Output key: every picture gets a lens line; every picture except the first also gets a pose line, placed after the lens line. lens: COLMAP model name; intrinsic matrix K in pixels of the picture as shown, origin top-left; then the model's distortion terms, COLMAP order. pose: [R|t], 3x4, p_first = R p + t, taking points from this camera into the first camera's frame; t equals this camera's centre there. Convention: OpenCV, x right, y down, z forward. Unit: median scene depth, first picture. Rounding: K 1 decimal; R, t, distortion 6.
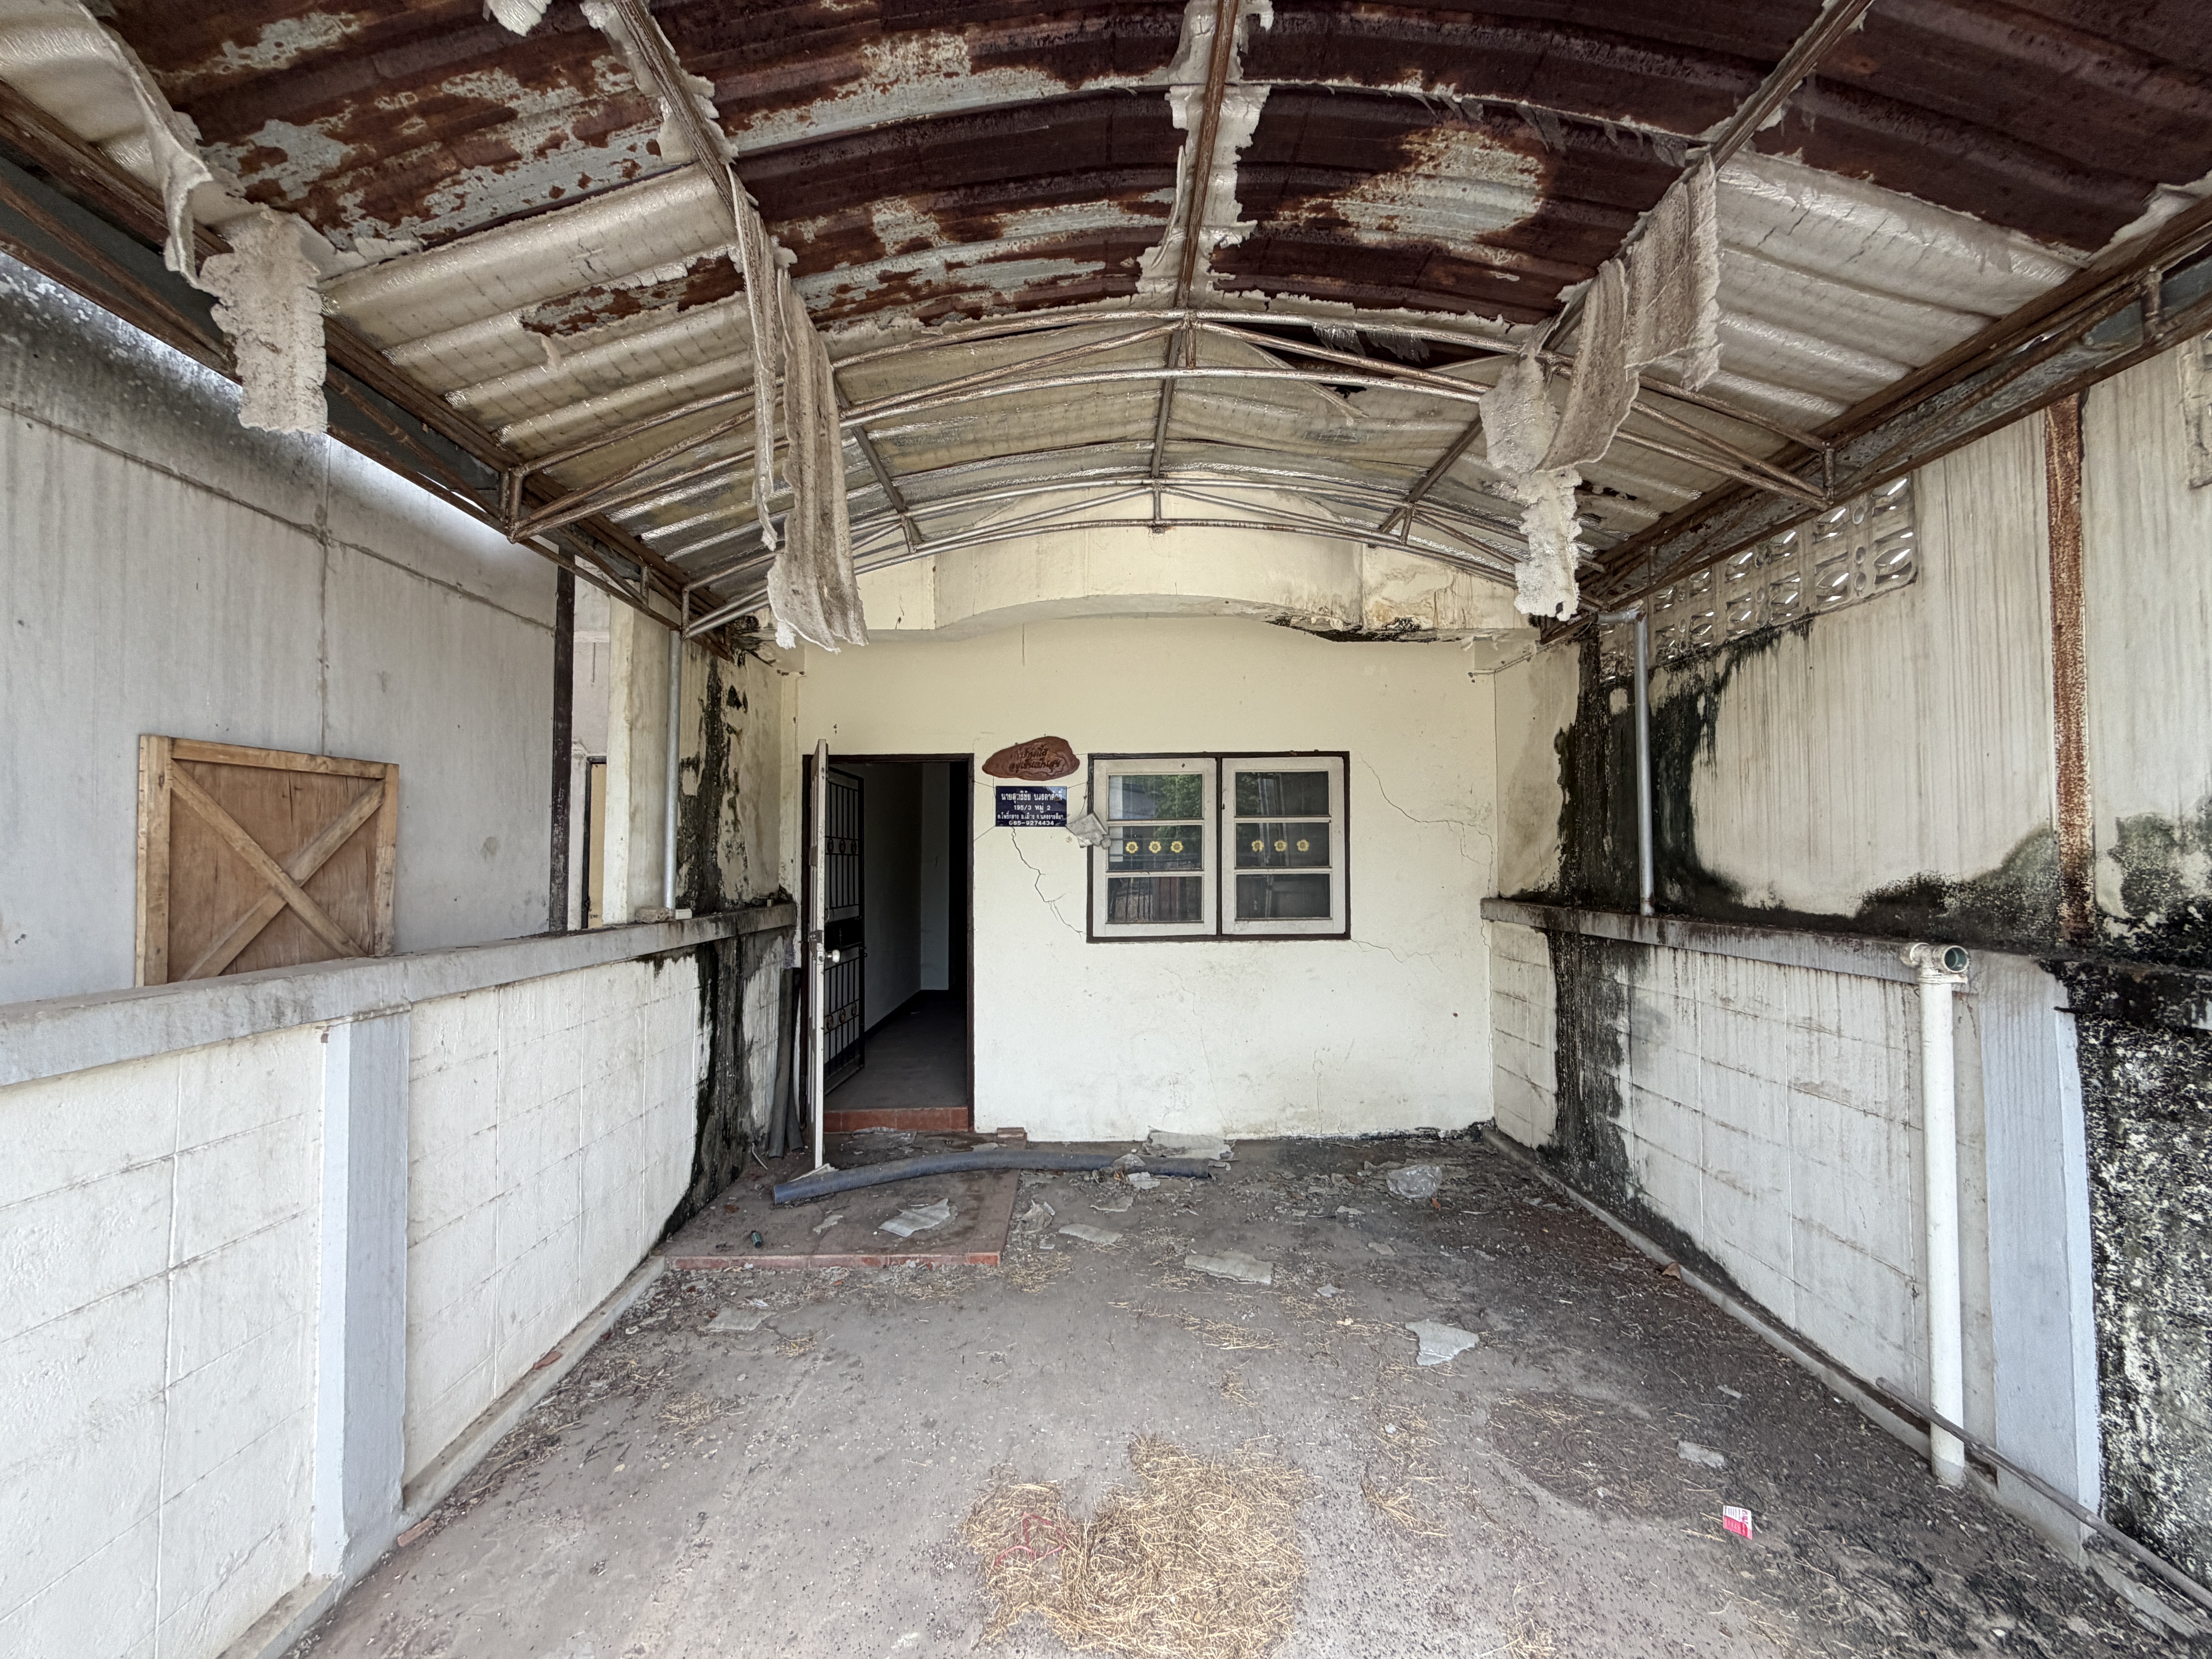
lens RADIAL K [[881.2, 0, 1100.6], [0, 881.2, 827.9], [0, 0, 1]] dist [-0.001032, 0.000474]
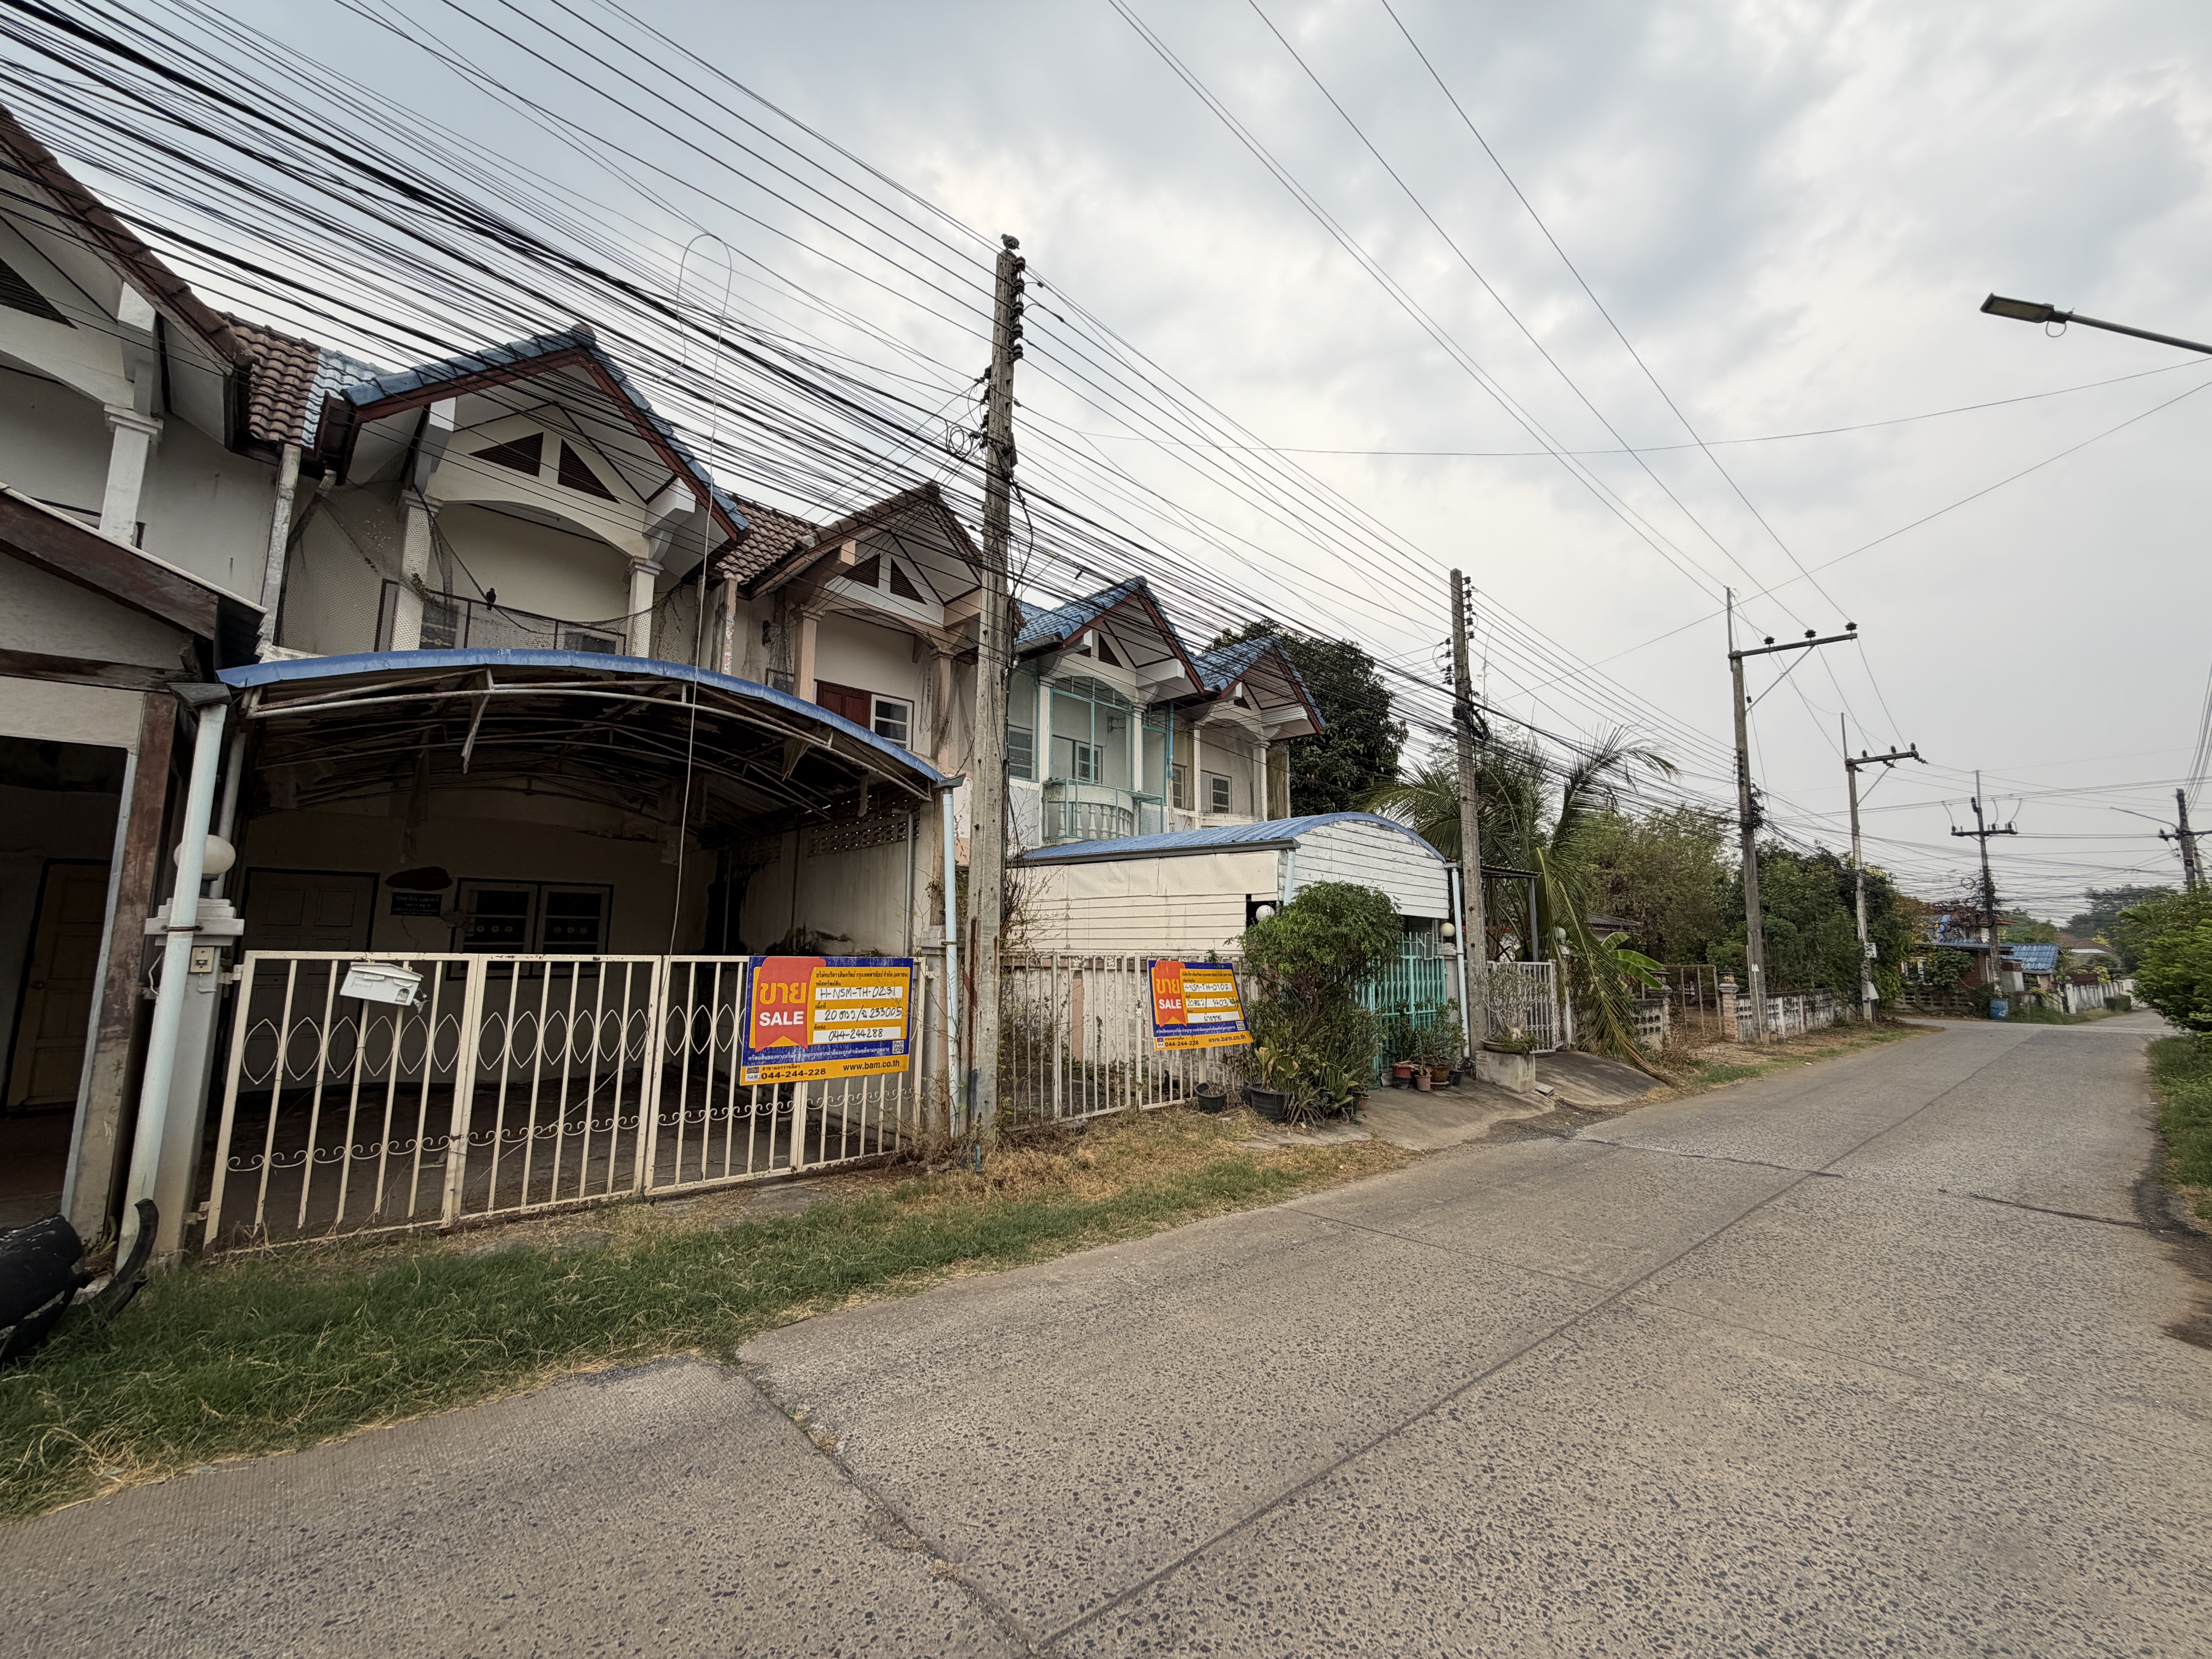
lens RADIAL K [[881.2, 0, 1100.6], [0, 881.2, 827.9], [0, 0, 1]] dist [-0.001032, 0.000474]
pose [[0.728035, 0.104872, 0.677471, -0.467825], [-0.034308, 0.992565, -0.116781, -0.028100], [-0.684681, 0.061778, 0.726220, -2.013482]]
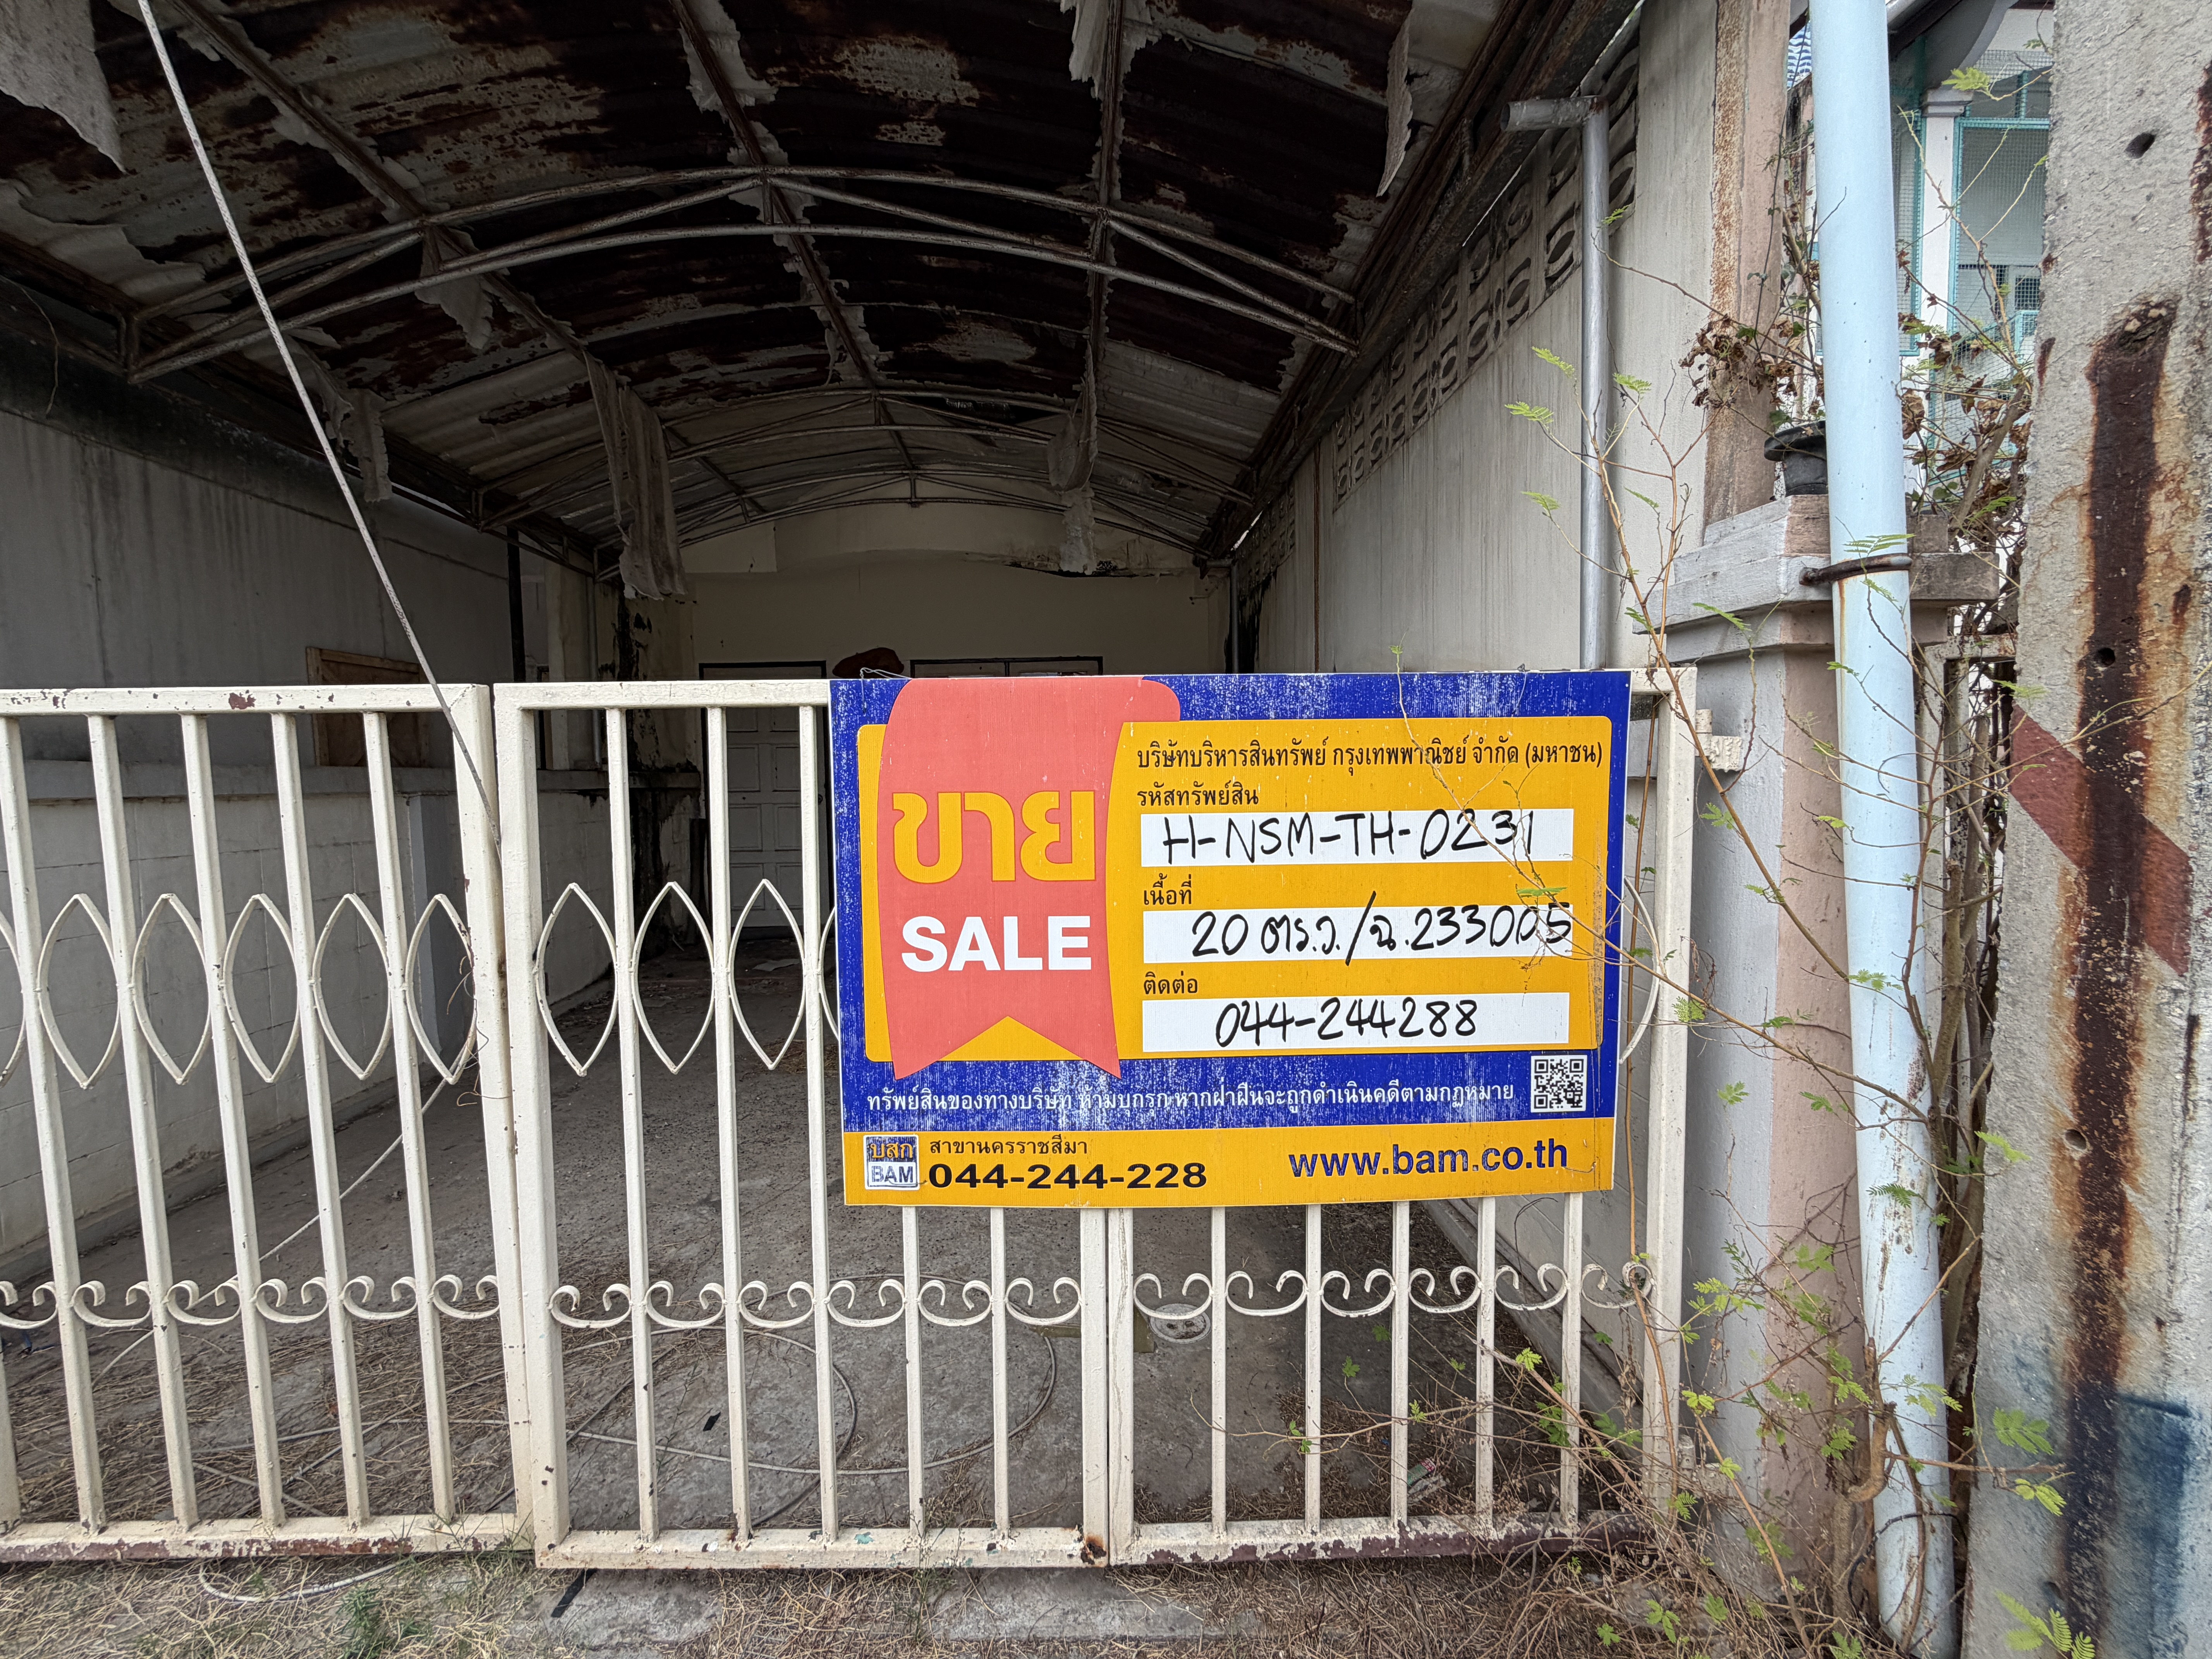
lens RADIAL K [[881.2, 0, 1100.6], [0, 881.2, 827.9], [0, 0, 1]] dist [-0.001032, 0.000474]
pose [[0.999472, -0.016255, 0.028143, 0.374600], [0.013557, 0.995523, 0.093541, 0.079782], [-0.029537, -0.093110, 0.995218, -0.619577]]
